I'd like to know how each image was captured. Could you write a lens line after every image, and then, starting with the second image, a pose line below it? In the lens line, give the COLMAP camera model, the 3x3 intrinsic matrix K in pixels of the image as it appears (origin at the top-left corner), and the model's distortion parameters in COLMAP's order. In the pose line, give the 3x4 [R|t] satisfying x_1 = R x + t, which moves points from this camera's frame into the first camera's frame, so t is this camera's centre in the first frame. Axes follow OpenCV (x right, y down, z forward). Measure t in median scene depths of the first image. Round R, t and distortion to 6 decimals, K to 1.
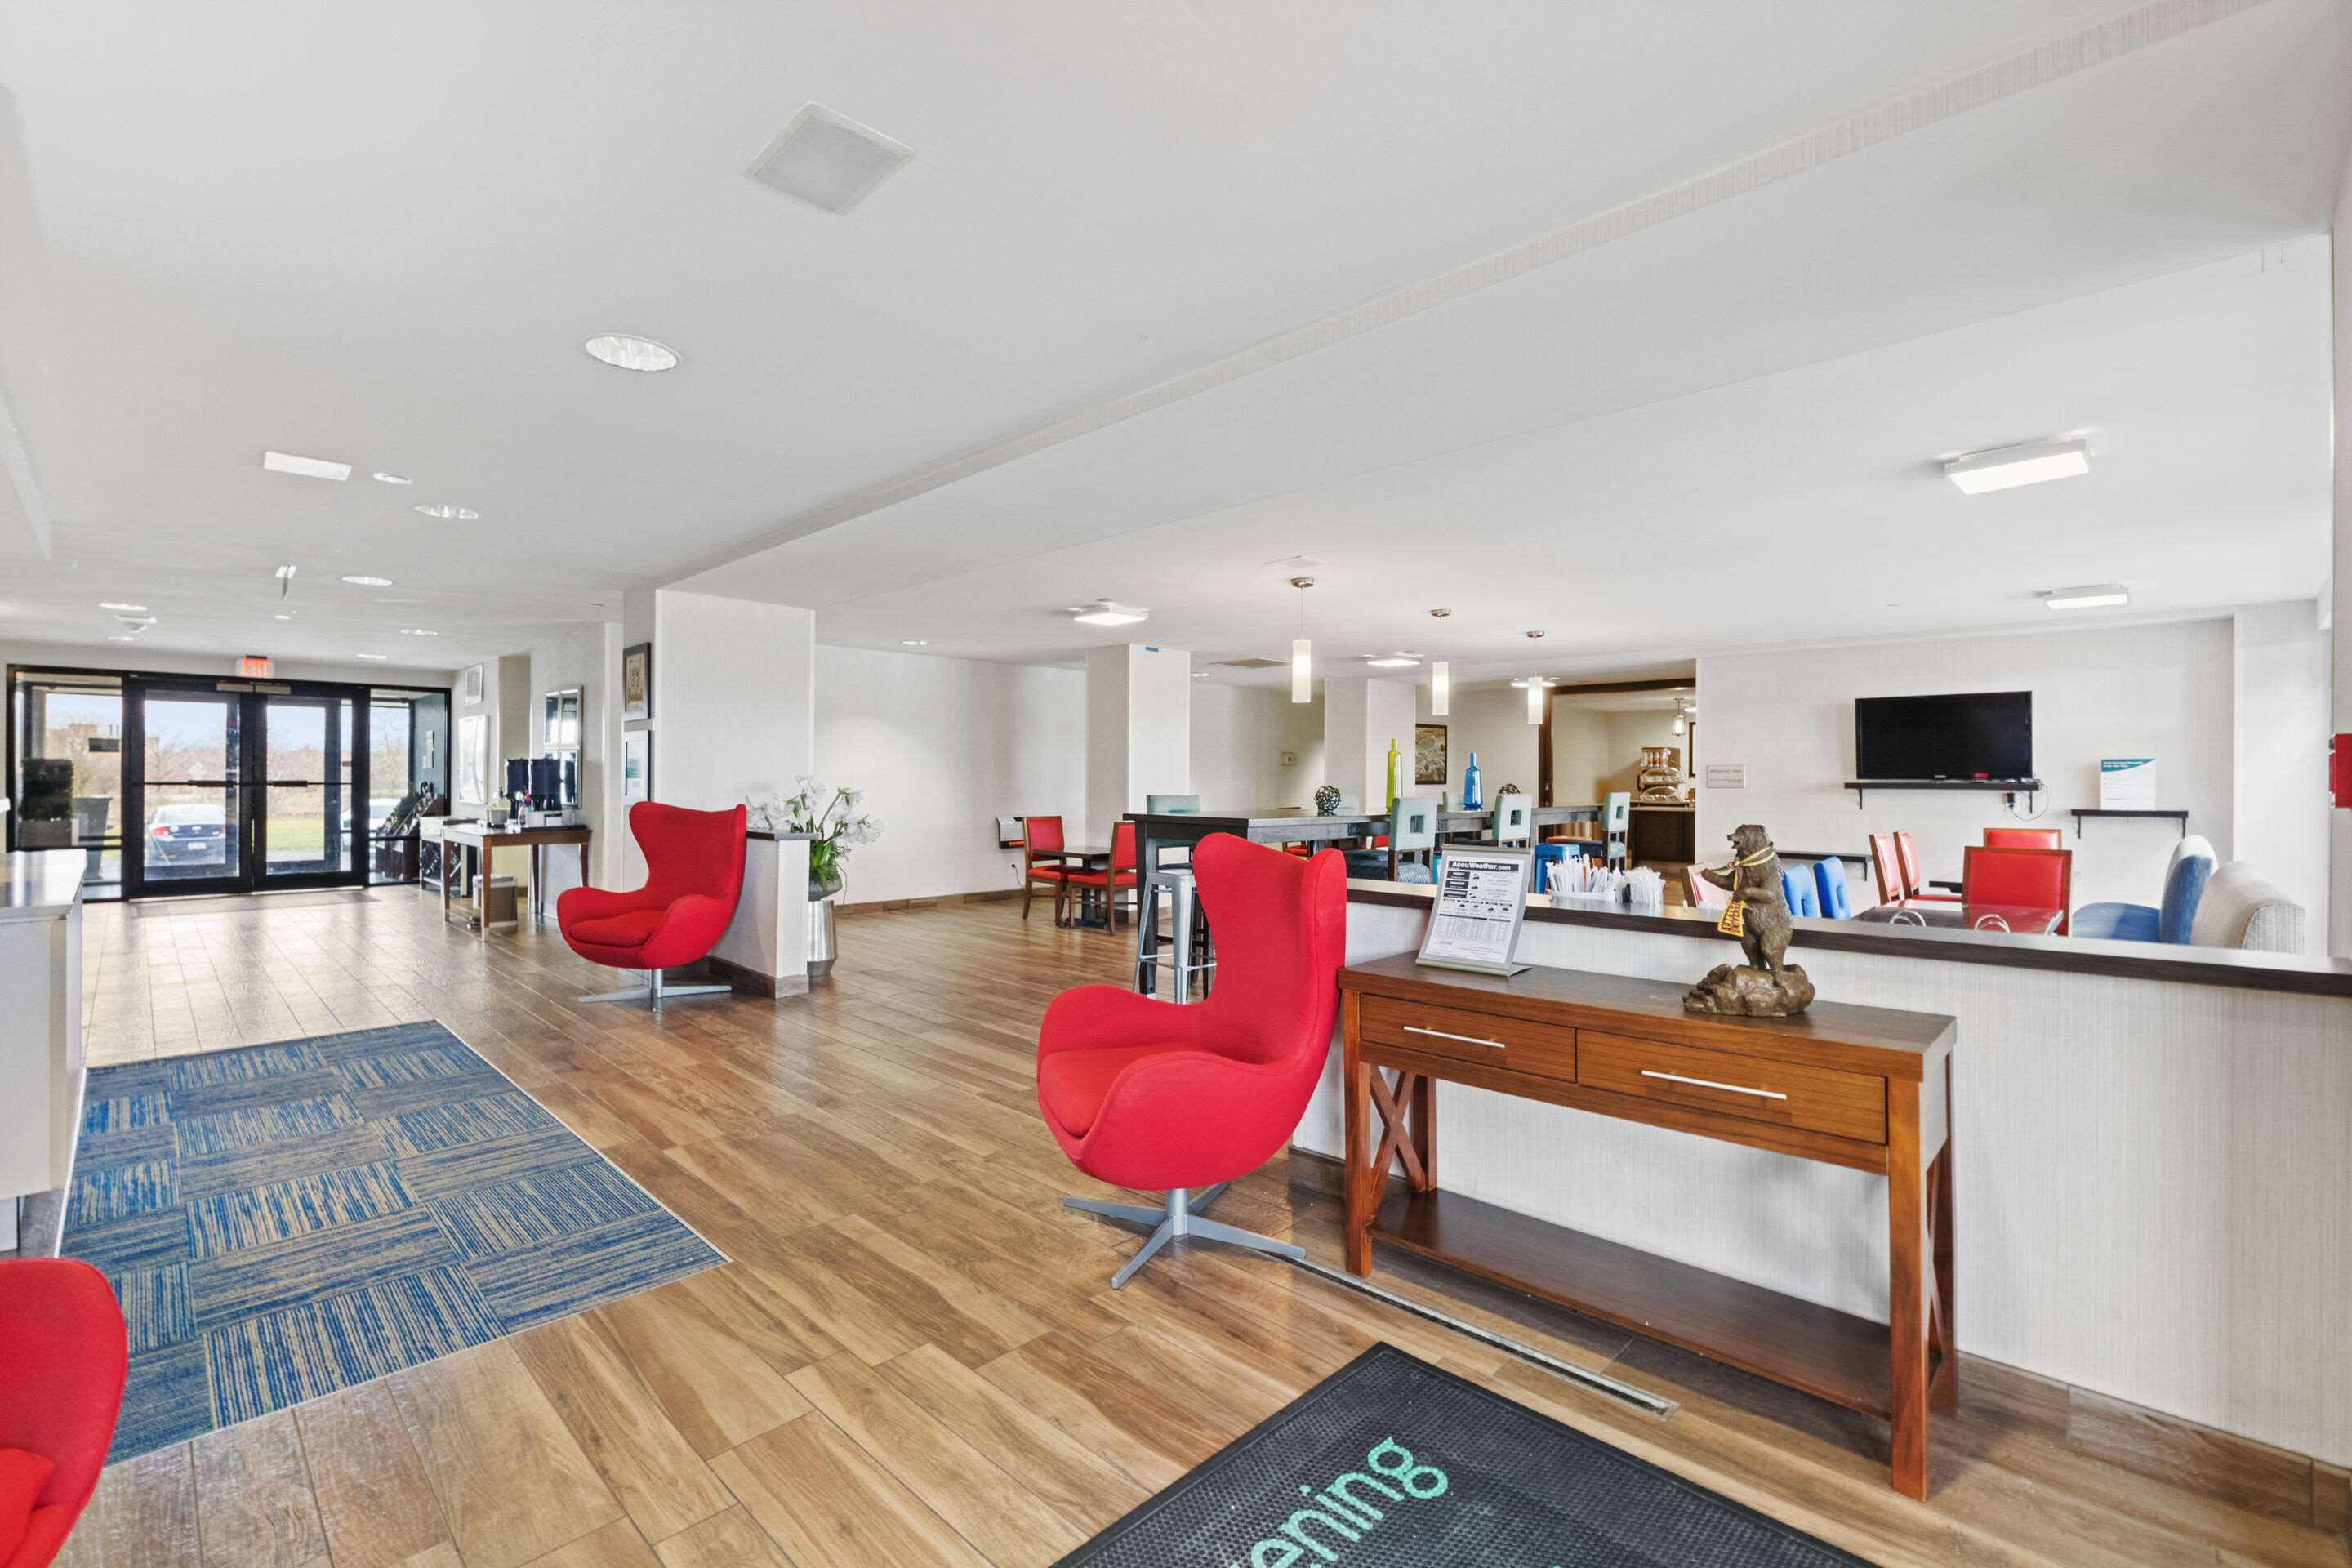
lens RADIAL K [[1076.1, 0, 1182.4], [0, 1076.1, 774.6], [0, 0, 1]] dist [0.000613, -0.001284]
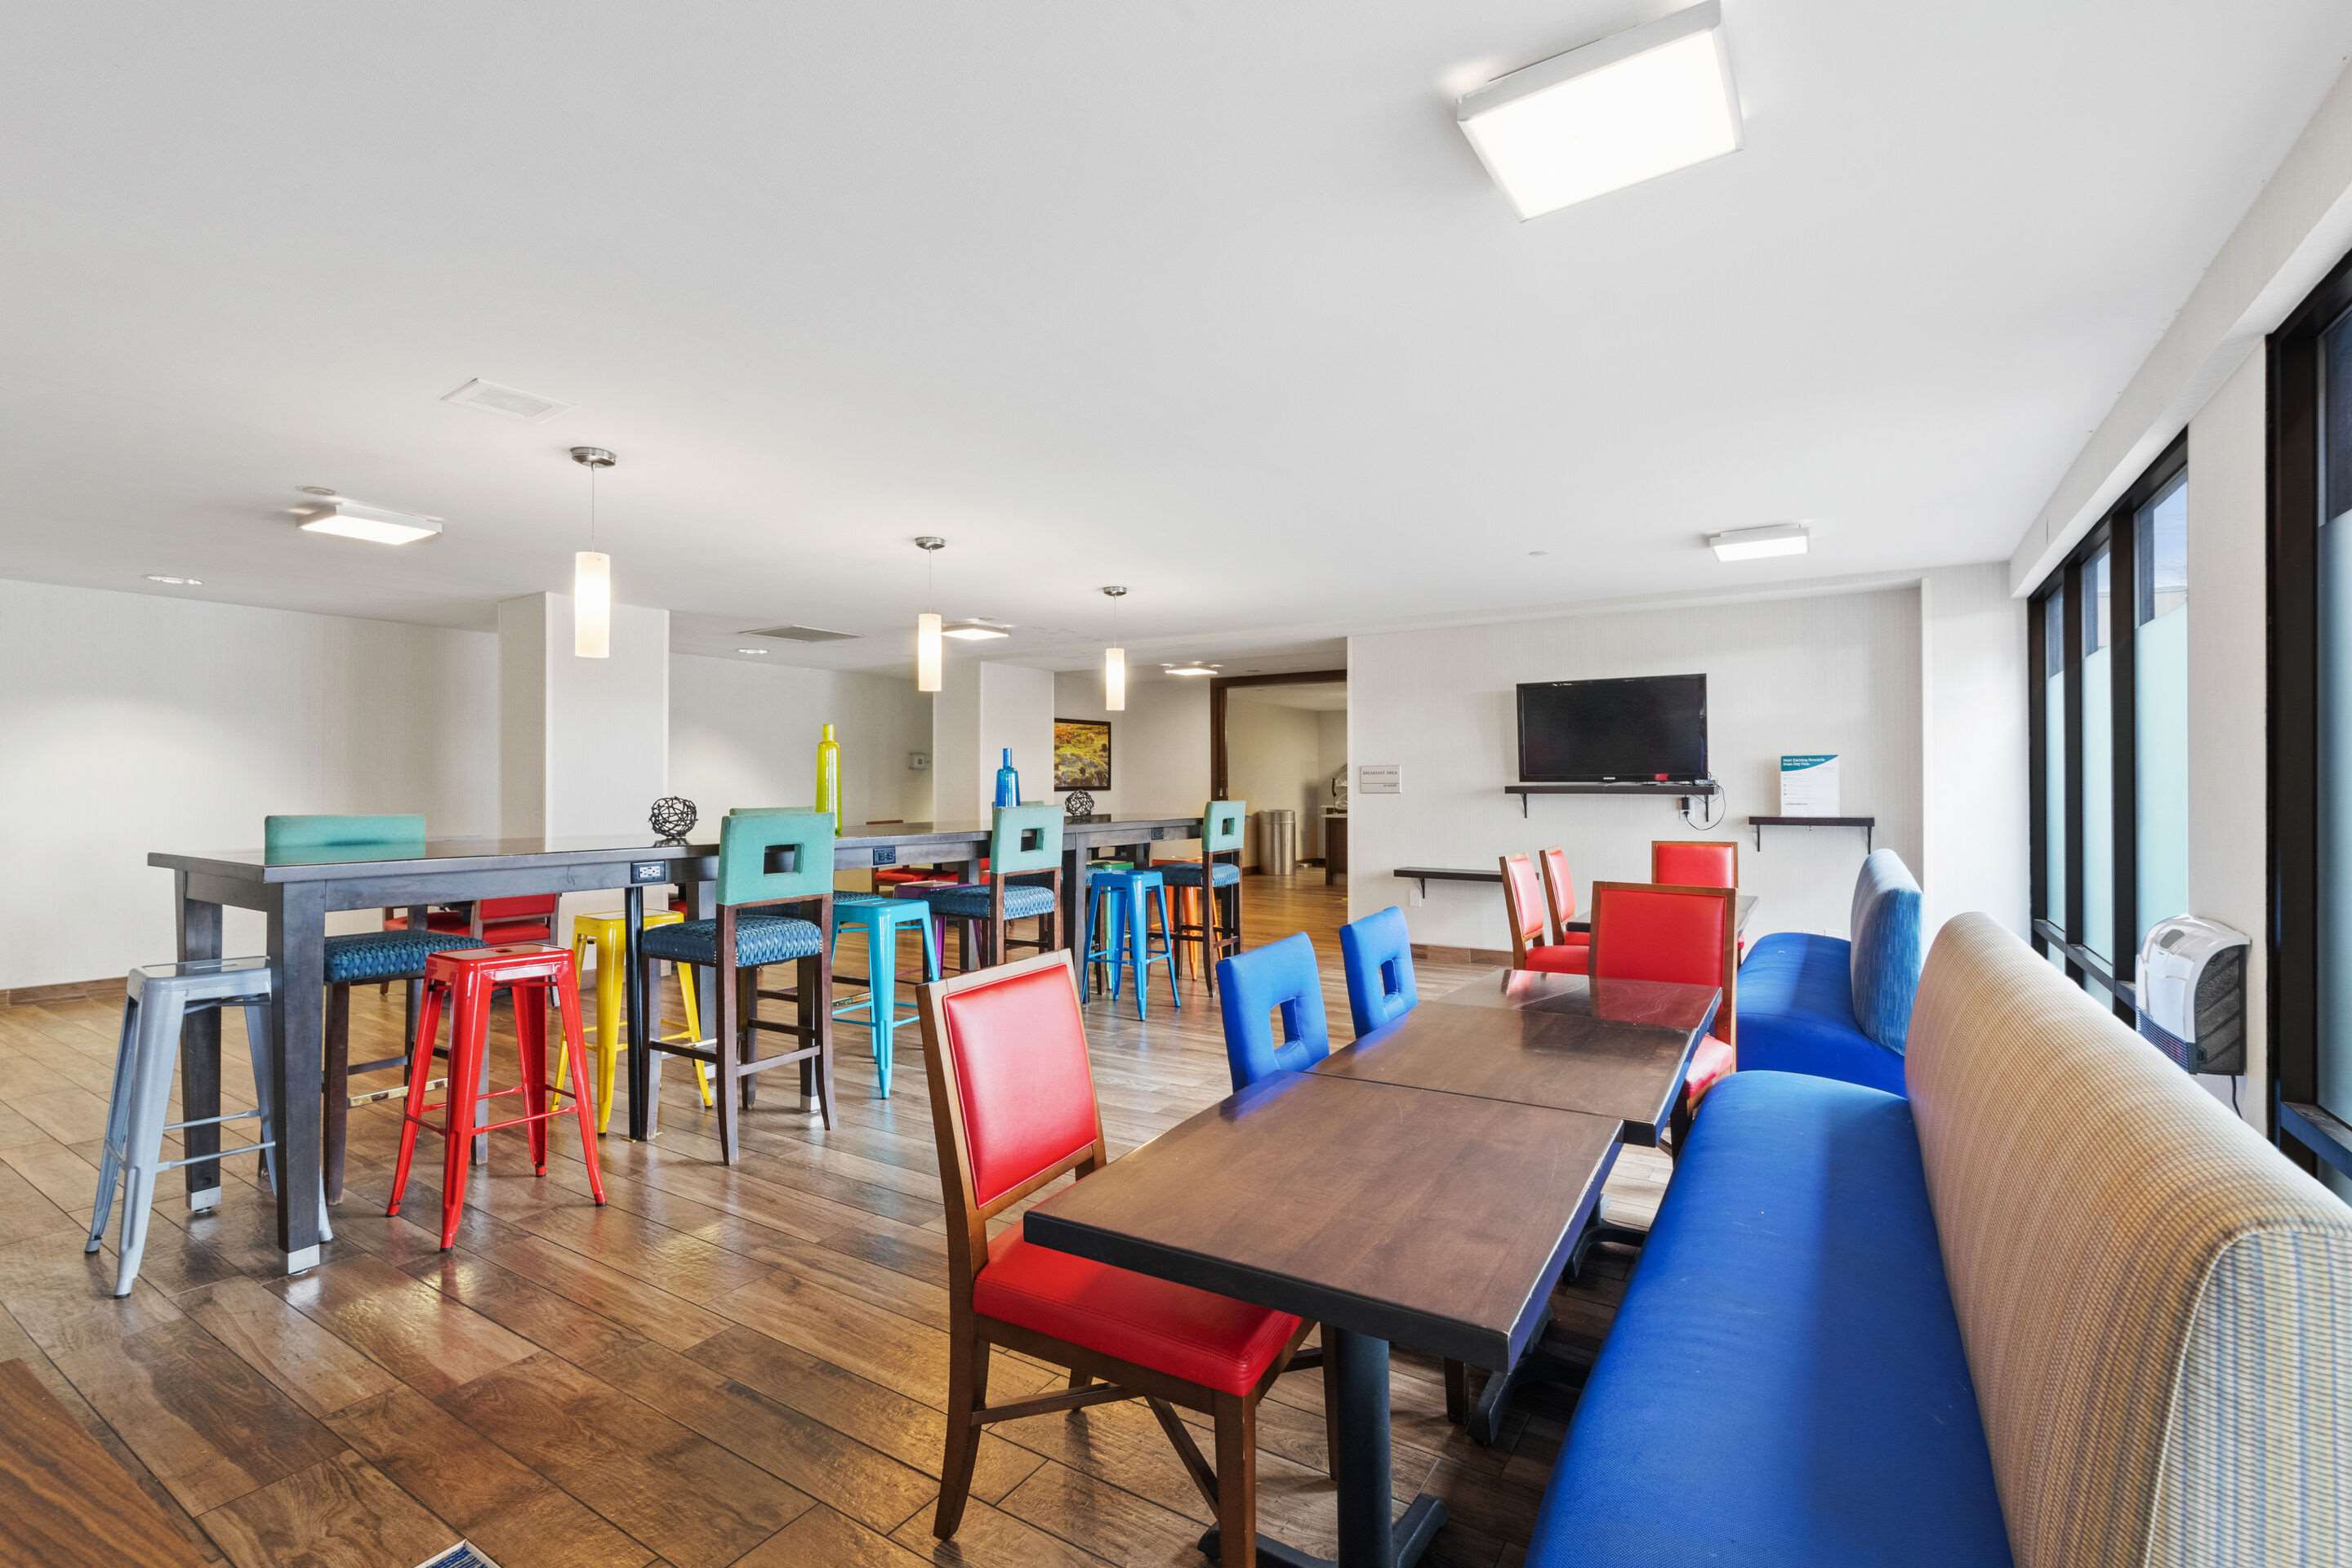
lens RADIAL K [[1076.1, 0, 1173.8], [0, 1076.1, 787.2], [0, 0, 1]] dist [0.000613, -0.001284]
pose [[0.983252, -0.006019, 0.182151, 0.228379], [0.004929, 0.999967, 0.006437, 0.001876], [-0.182184, -0.005432, 0.983249, 0.254096]]
